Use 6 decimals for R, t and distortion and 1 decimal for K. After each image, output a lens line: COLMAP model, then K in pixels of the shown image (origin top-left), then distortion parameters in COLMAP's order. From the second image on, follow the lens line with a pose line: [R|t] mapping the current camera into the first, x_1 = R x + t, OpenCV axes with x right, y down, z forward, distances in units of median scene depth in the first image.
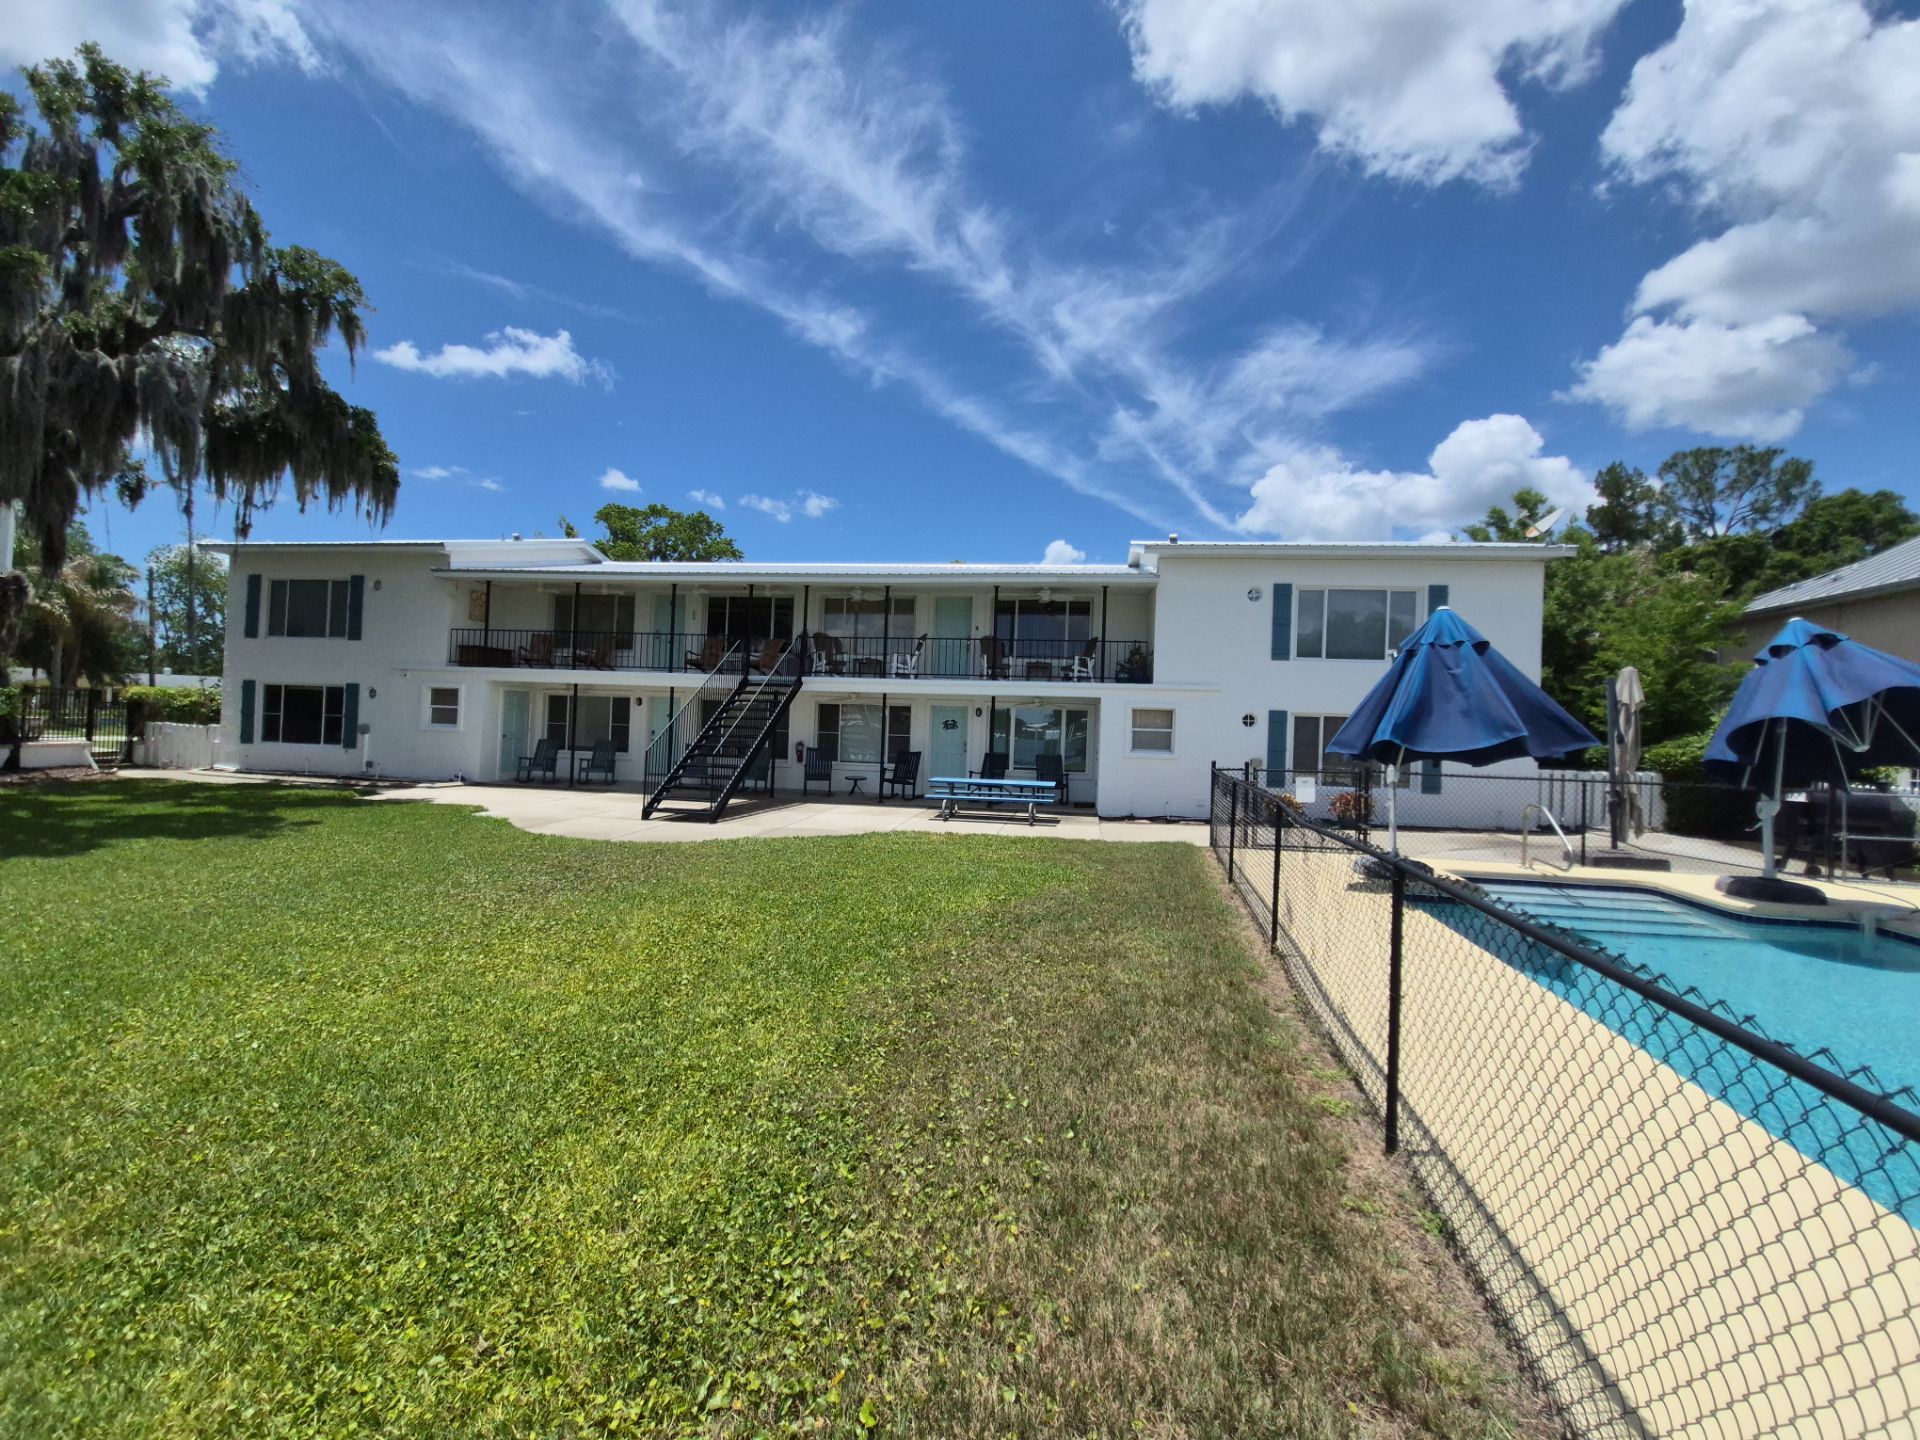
lens RADIAL K [[757.6, 0, 975.7], [0, 757.6, 730.0], [0, 0, 1]] dist [-0.004239, -0.006599]
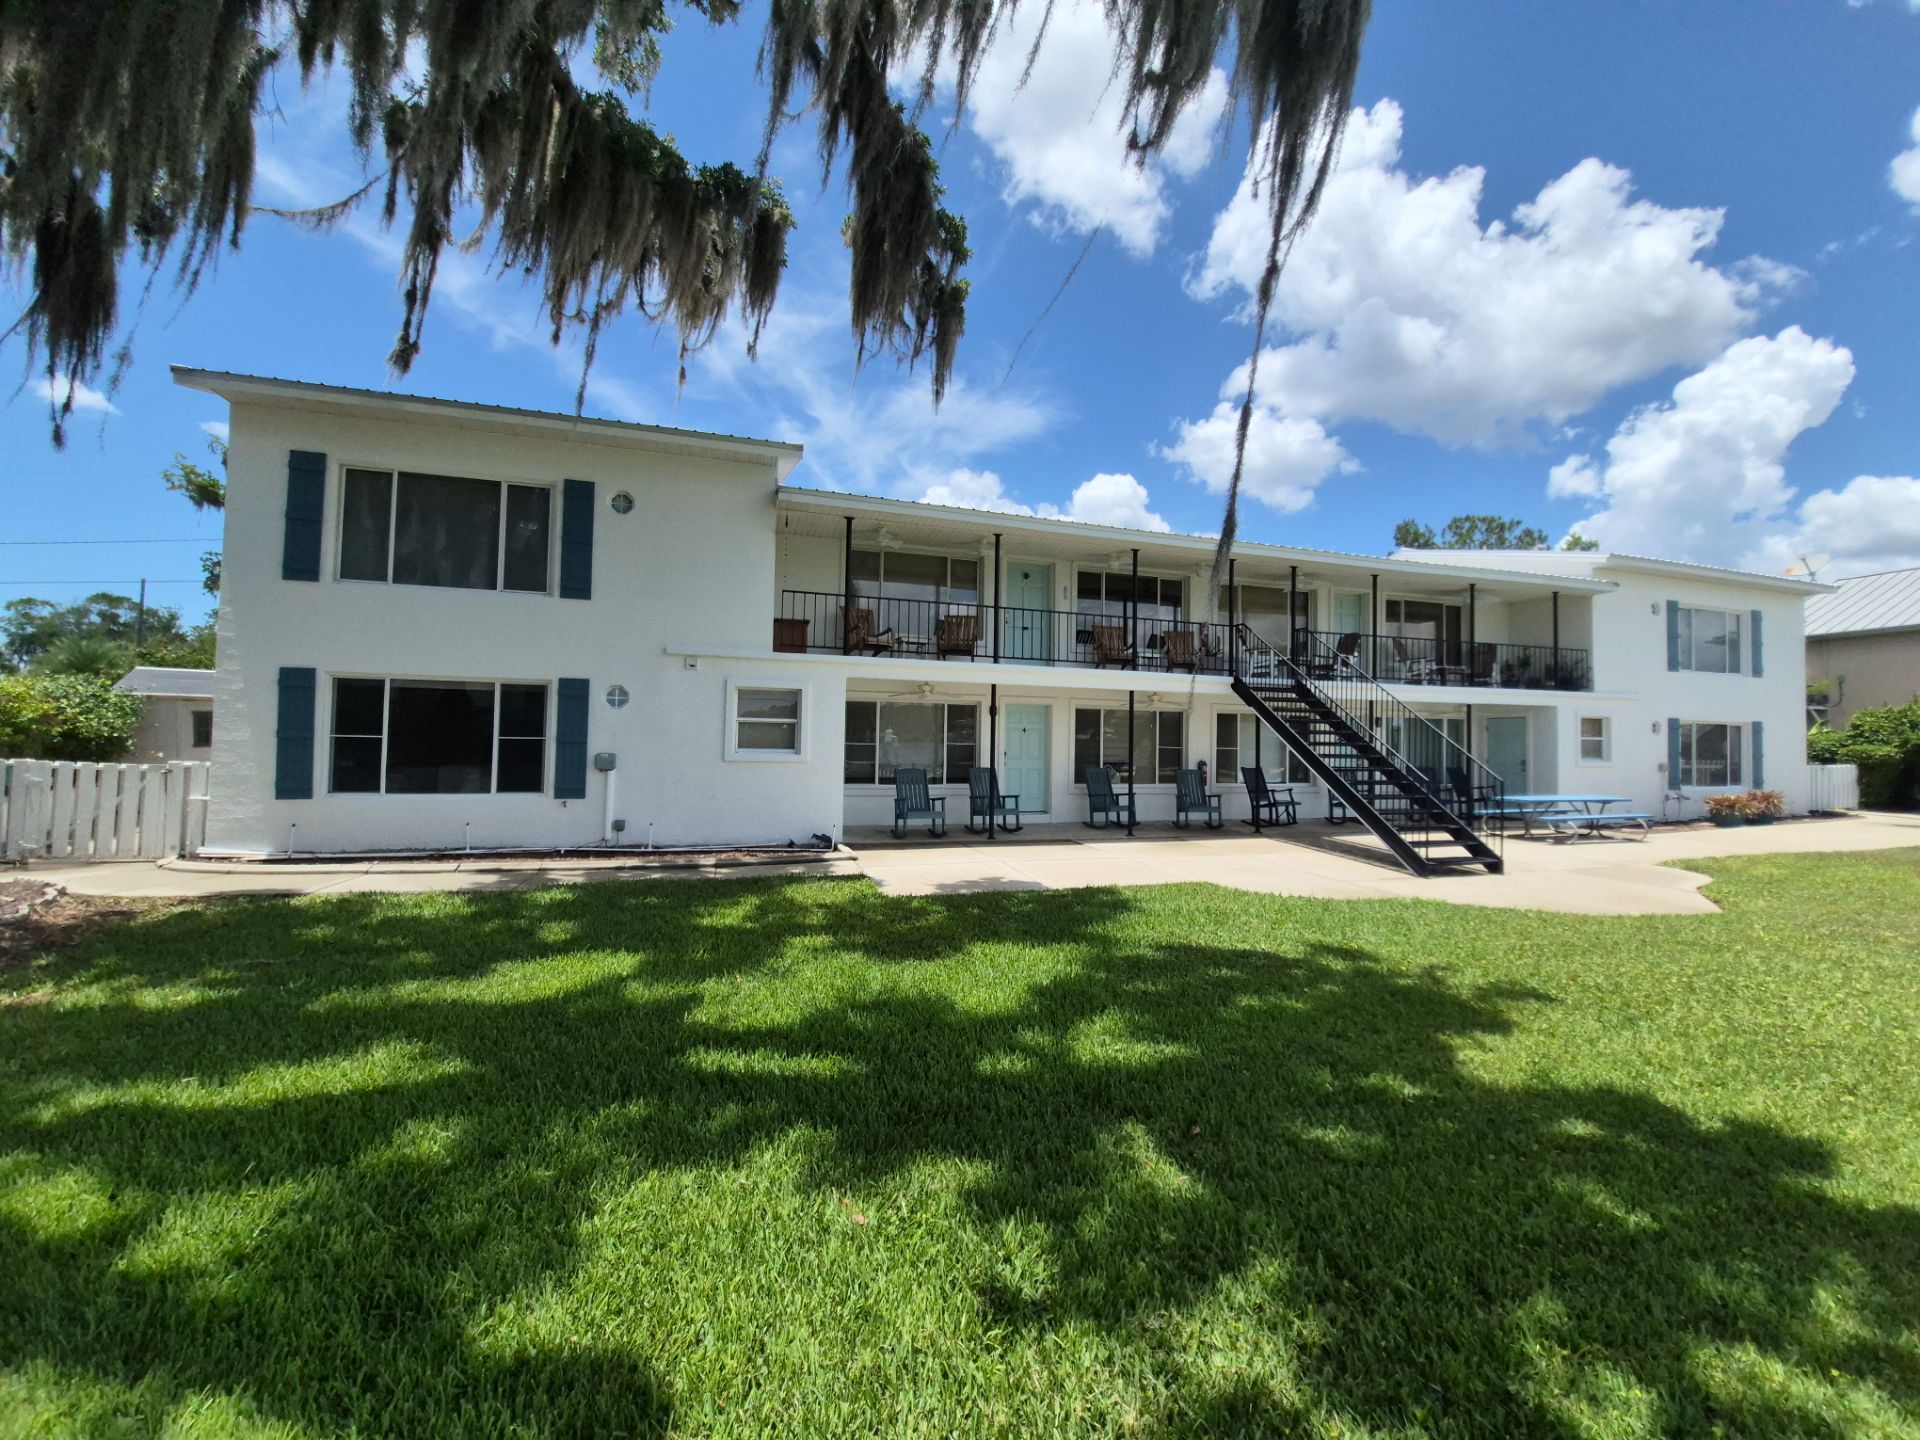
lens RADIAL K [[749.3, 0, 957.7], [0, 749.3, 718.8], [0, 0, 1]] dist [-0.012104, -0.000319]
pose [[0.907141, -0.007153, 0.420767, -0.799130], [0.017262, 0.999646, -0.020222, -0.017053], [-0.420473, 0.025608, 0.906944, 0.397000]]
